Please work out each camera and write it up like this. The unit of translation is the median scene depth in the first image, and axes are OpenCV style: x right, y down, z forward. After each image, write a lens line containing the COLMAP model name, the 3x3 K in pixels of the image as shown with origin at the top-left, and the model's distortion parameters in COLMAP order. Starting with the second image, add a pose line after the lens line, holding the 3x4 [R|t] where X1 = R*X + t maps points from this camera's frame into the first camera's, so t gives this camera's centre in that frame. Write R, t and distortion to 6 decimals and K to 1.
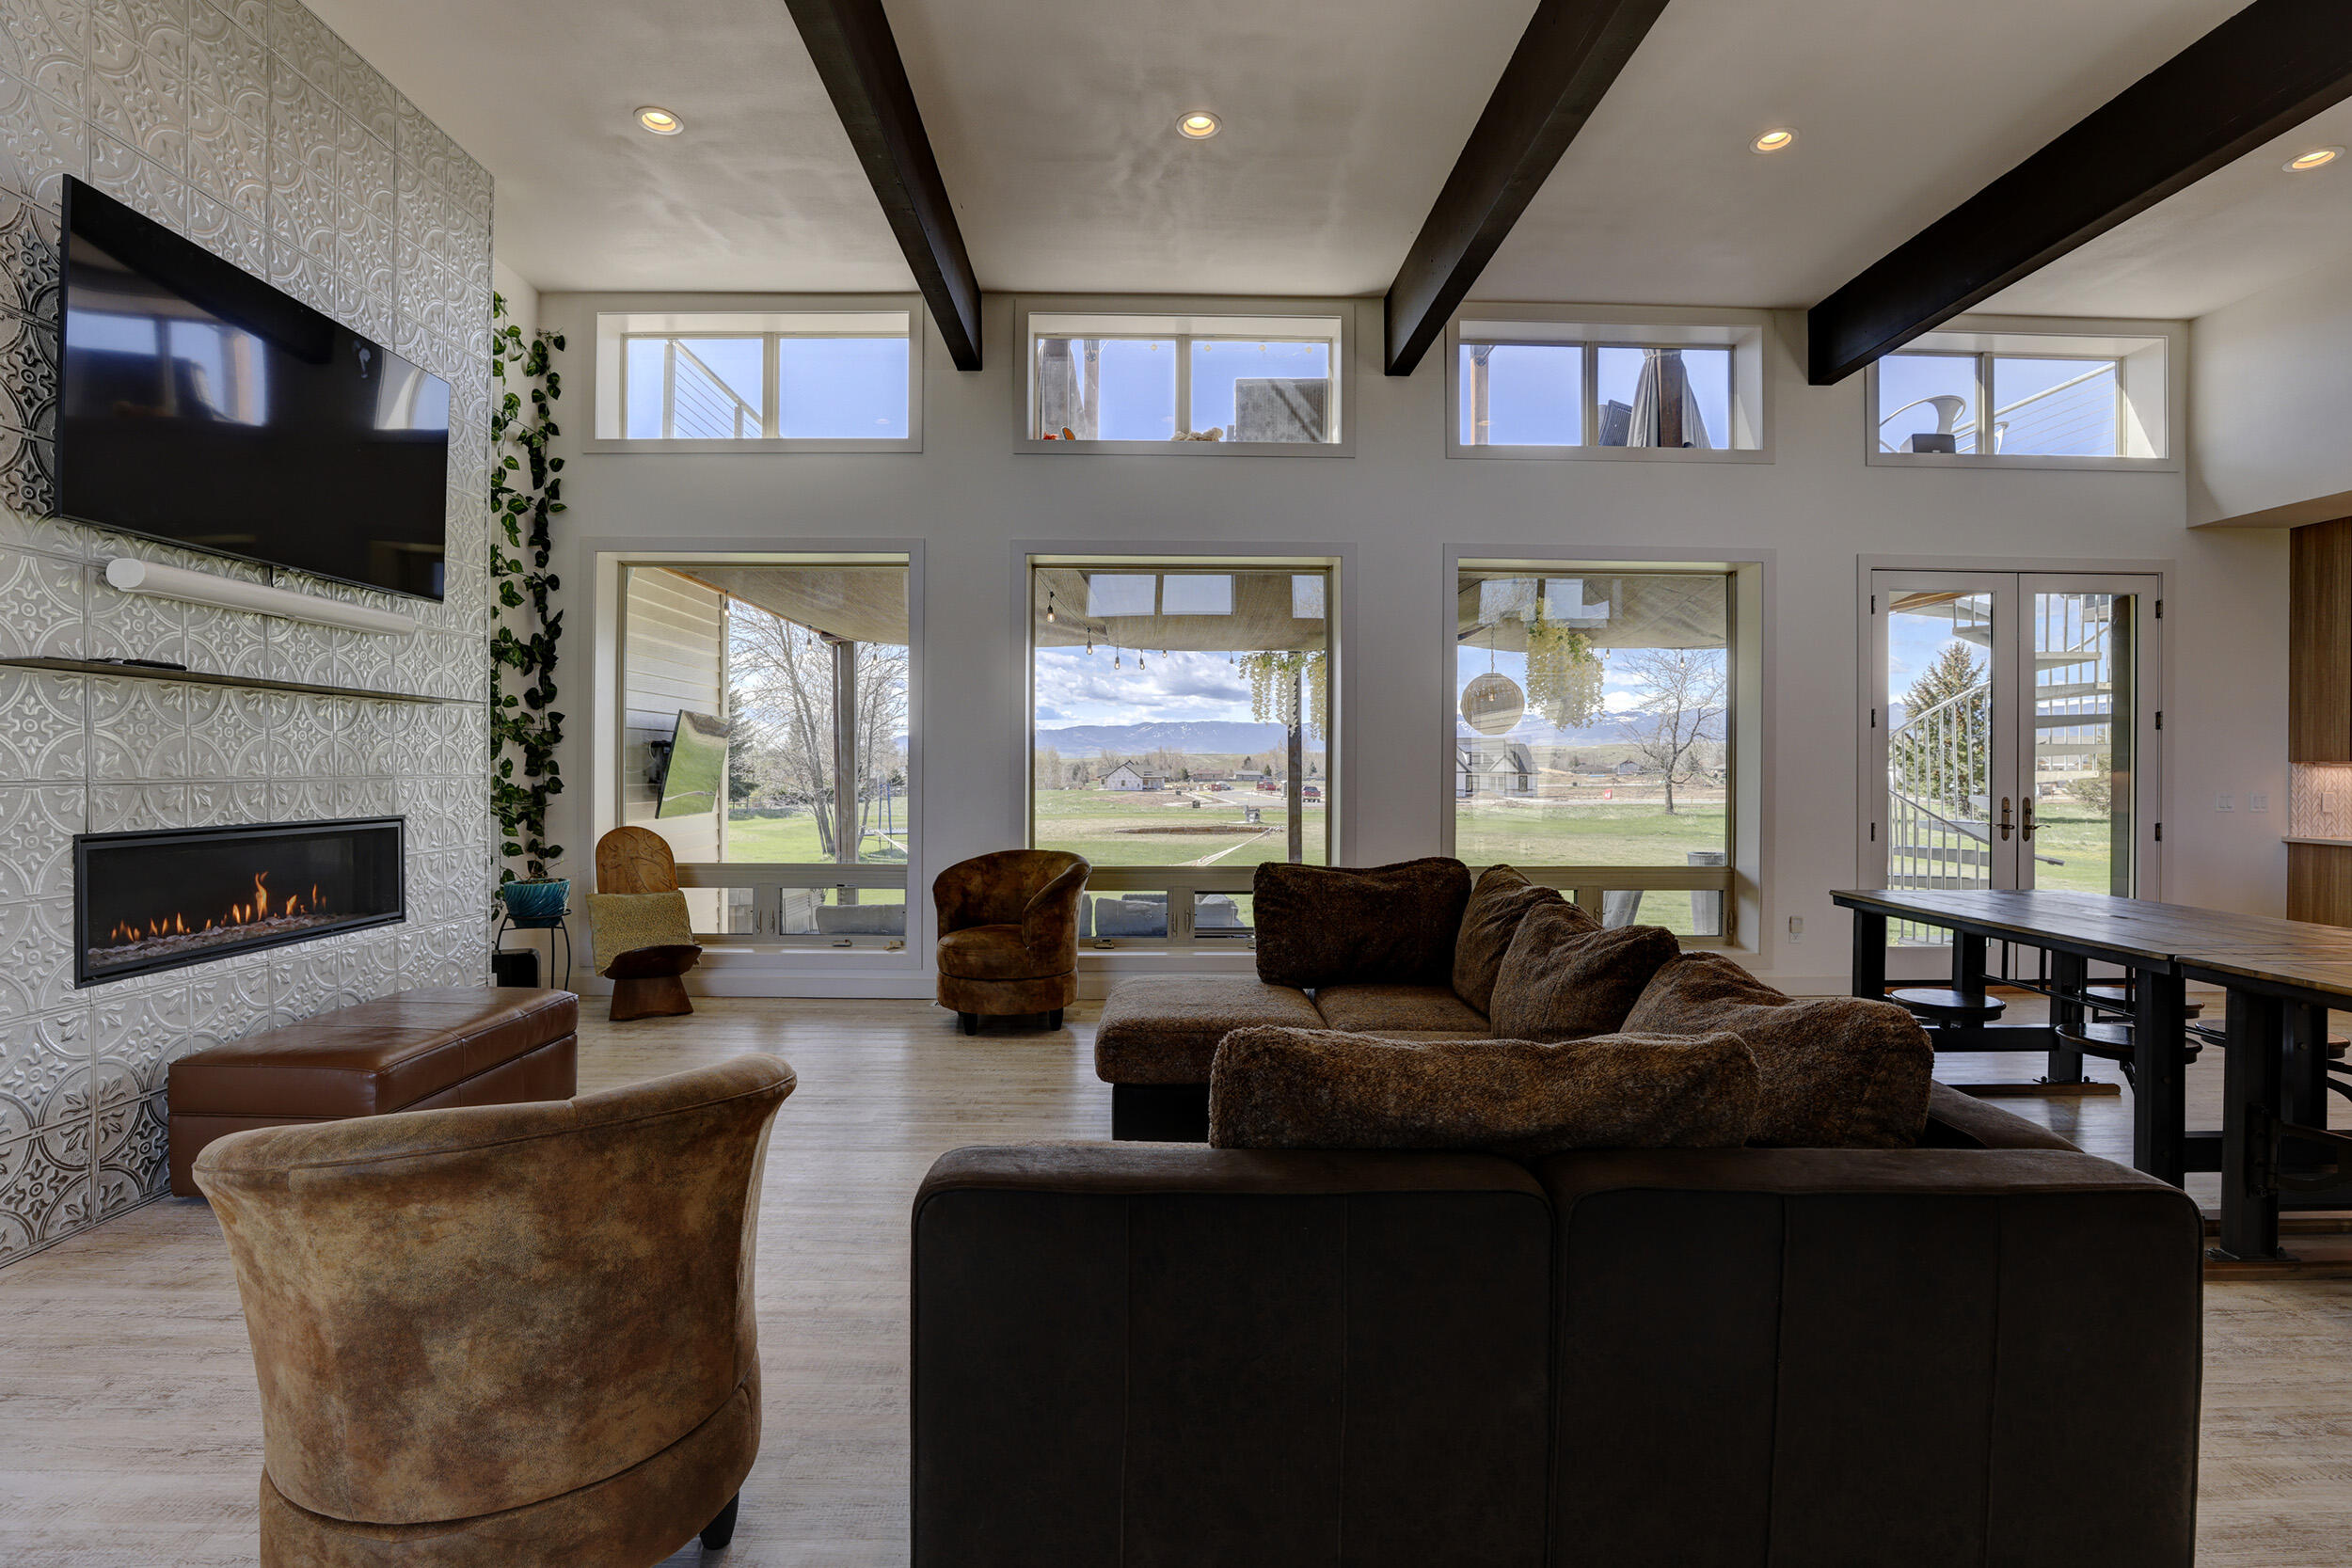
lens RADIAL K [[1074.8, 0, 1161.7], [0, 1074.8, 773.9], [0, 0, 1]] dist [-0.045917, 0.013042]
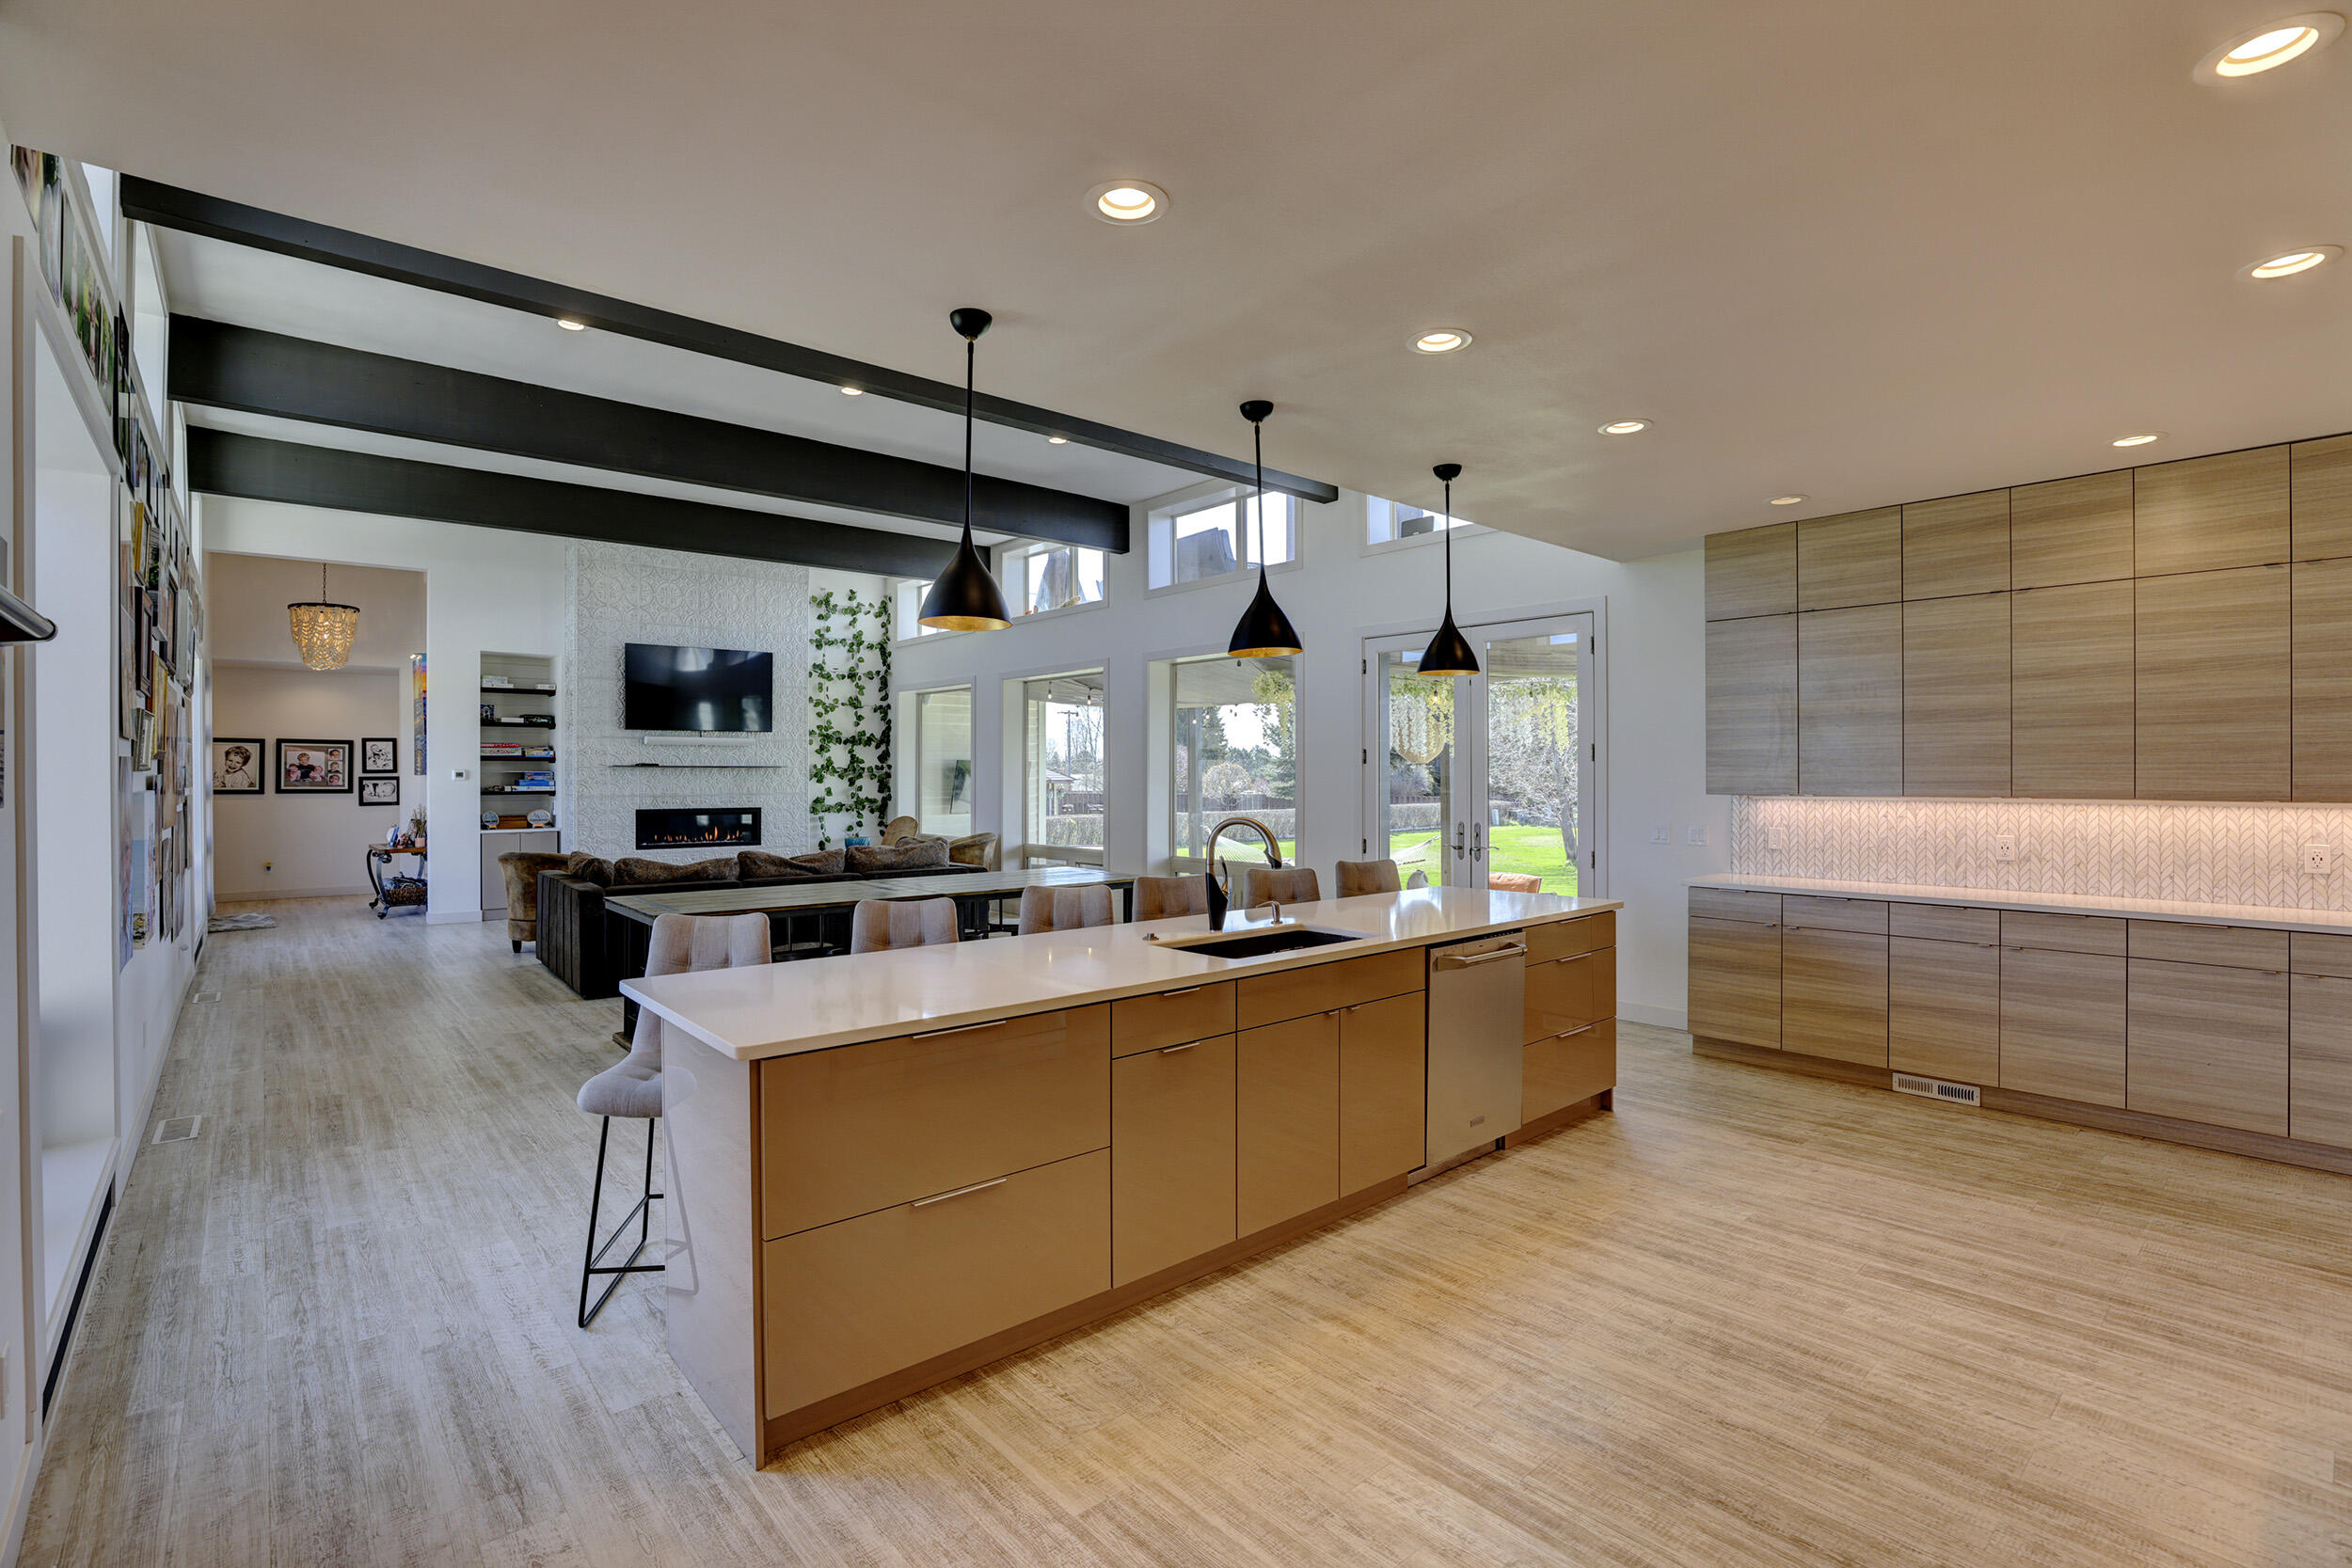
lens RADIAL K [[1074.8, 0, 1161.7], [0, 1074.8, 773.9], [0, 0, 1]] dist [-0.045917, 0.013042]
pose [[0.638687, -0.004673, -0.769453, 1.474694], [-0.001648, 0.999971, -0.007440, -0.021250], [0.769465, 0.006020, 0.638661, -0.007286]]
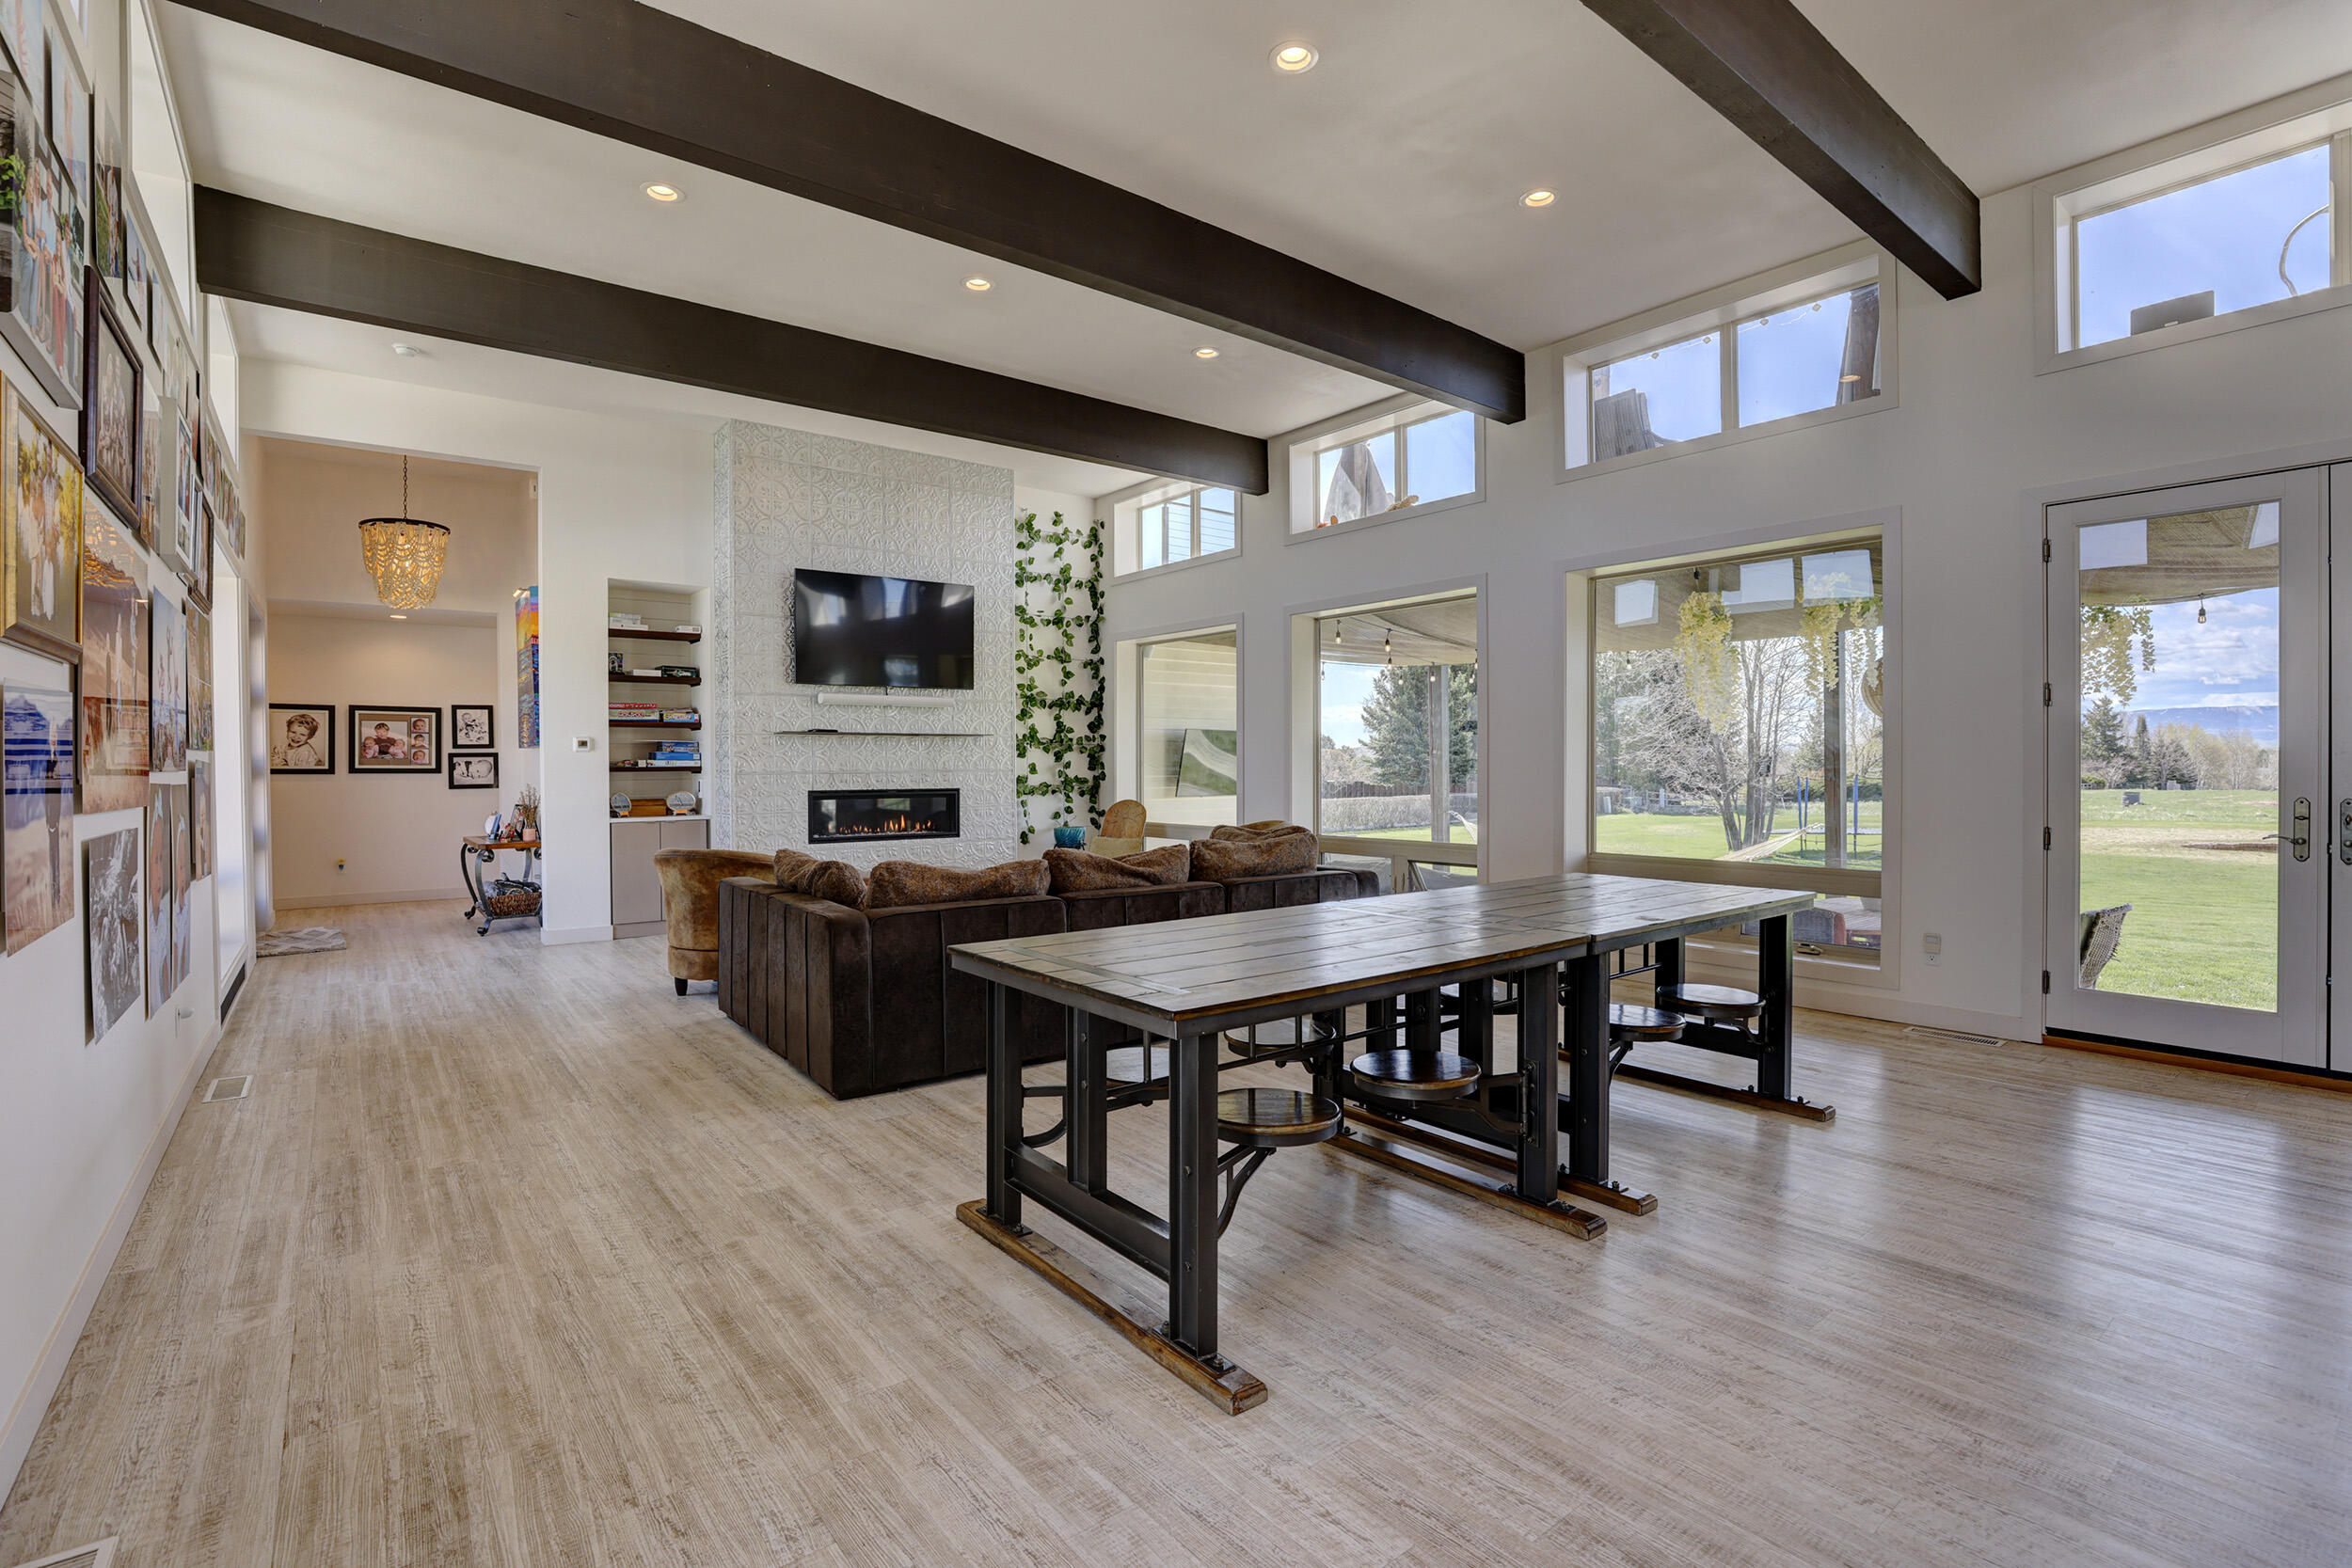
lens RADIAL K [[1074.8, 0, 1161.7], [0, 1074.8, 773.9], [0, 0, 1]] dist [-0.045917, 0.013042]
pose [[0.598298, 0.000939, -0.801273, 0.884392], [0.001974, 0.999995, 0.002646, 0.002969], [0.801271, -0.003165, 0.598293, 0.002999]]
